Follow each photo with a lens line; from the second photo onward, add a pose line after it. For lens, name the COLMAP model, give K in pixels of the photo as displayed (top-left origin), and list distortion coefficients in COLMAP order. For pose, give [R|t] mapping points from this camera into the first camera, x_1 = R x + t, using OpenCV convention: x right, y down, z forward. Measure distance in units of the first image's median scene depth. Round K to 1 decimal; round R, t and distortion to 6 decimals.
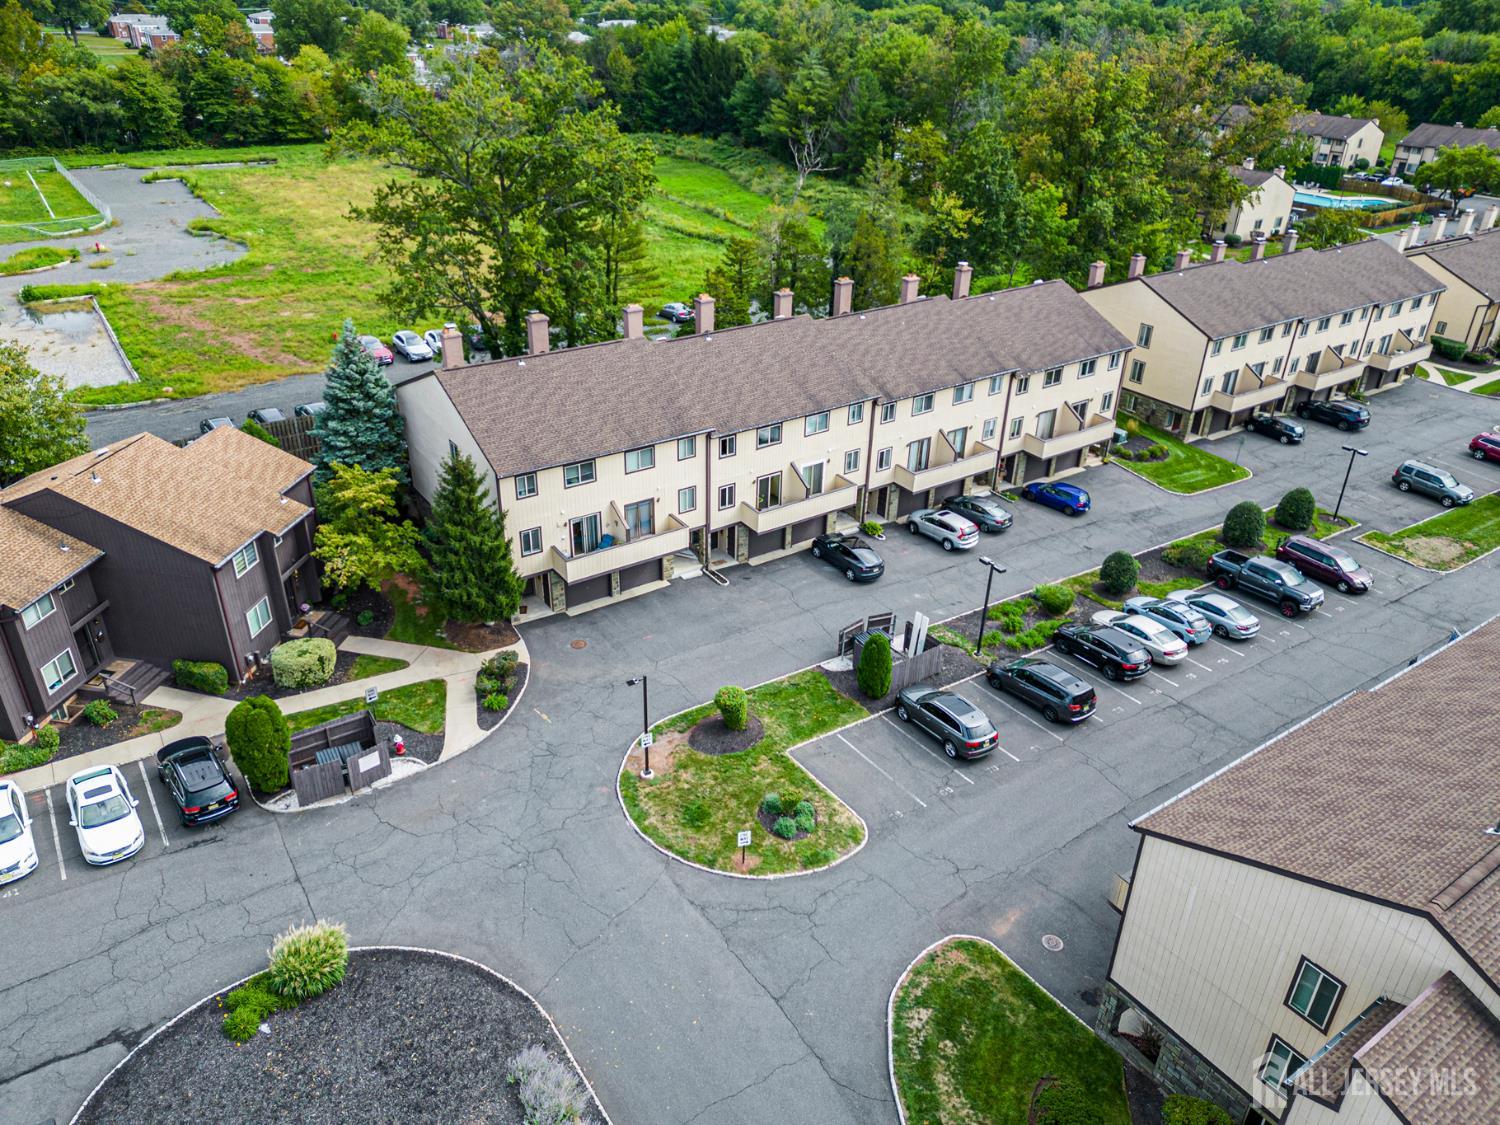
lens RADIAL K [[1058.0, 0, 740.7], [0, 1058.0, 551.2], [0, 0, 1]] dist [0.052046, -0.034964]
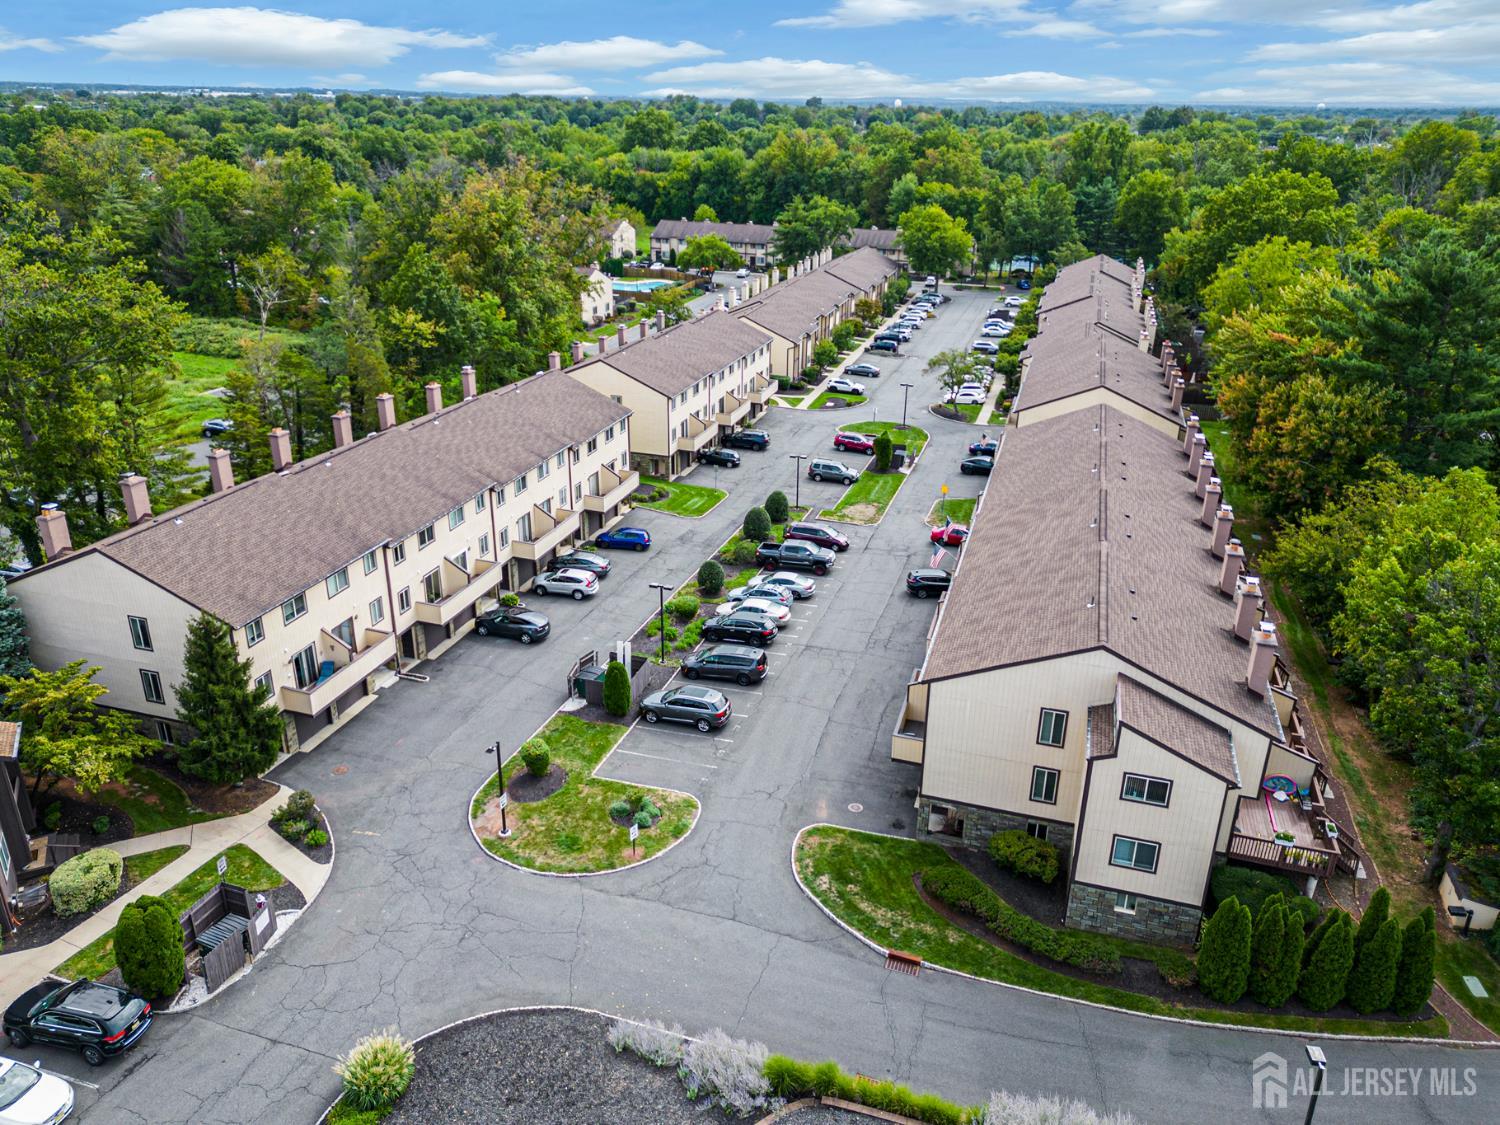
lens RADIAL K [[1058.0, 0, 748.9], [0, 1058.0, 561.3], [0, 0, 1]] dist [0.052046, -0.034964]
pose [[0.787651, -0.249548, 0.563323, -0.314710], [0.294872, 0.955474, 0.010970, 0.001106], [-0.540978, 0.157468, 0.826164, -0.074145]]
